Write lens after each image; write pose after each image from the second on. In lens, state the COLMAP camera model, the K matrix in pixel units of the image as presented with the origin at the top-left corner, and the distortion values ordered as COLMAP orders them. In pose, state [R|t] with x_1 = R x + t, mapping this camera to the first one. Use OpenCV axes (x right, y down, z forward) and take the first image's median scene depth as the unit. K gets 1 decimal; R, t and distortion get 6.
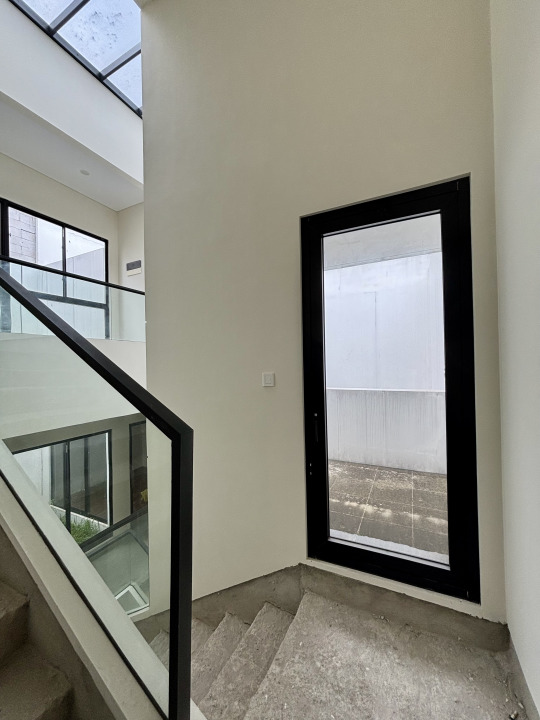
lens RADIAL K [[290.2, 0, 270.0], [0, 290.2, 360.0], [0, 0, 1]] dist [0.000972, 0.000961]
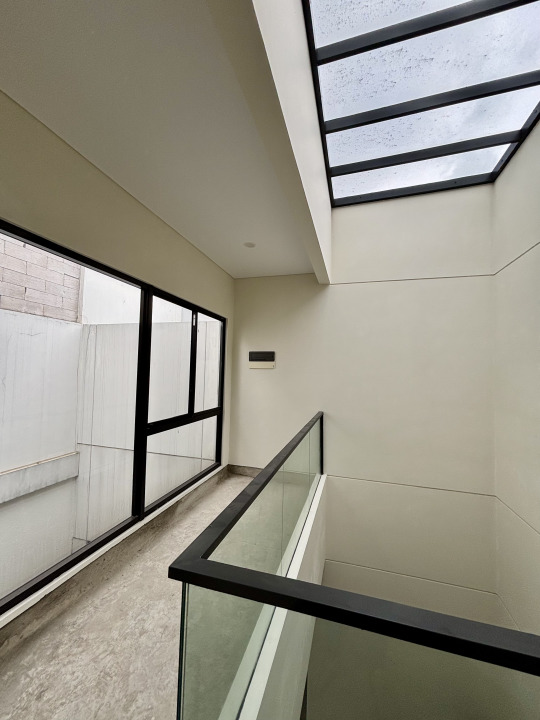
lens RADIAL K [[290.6, 0, 270.0], [0, 290.6, 360.0], [0, 0, 1]] dist [0.000363, -0.000045]
pose [[0.985524, 0.051188, 0.161625, -0.574577], [-0.045158, 0.998148, -0.040765, -0.290120], [-0.163412, 0.032877, 0.986010, 0.270813]]
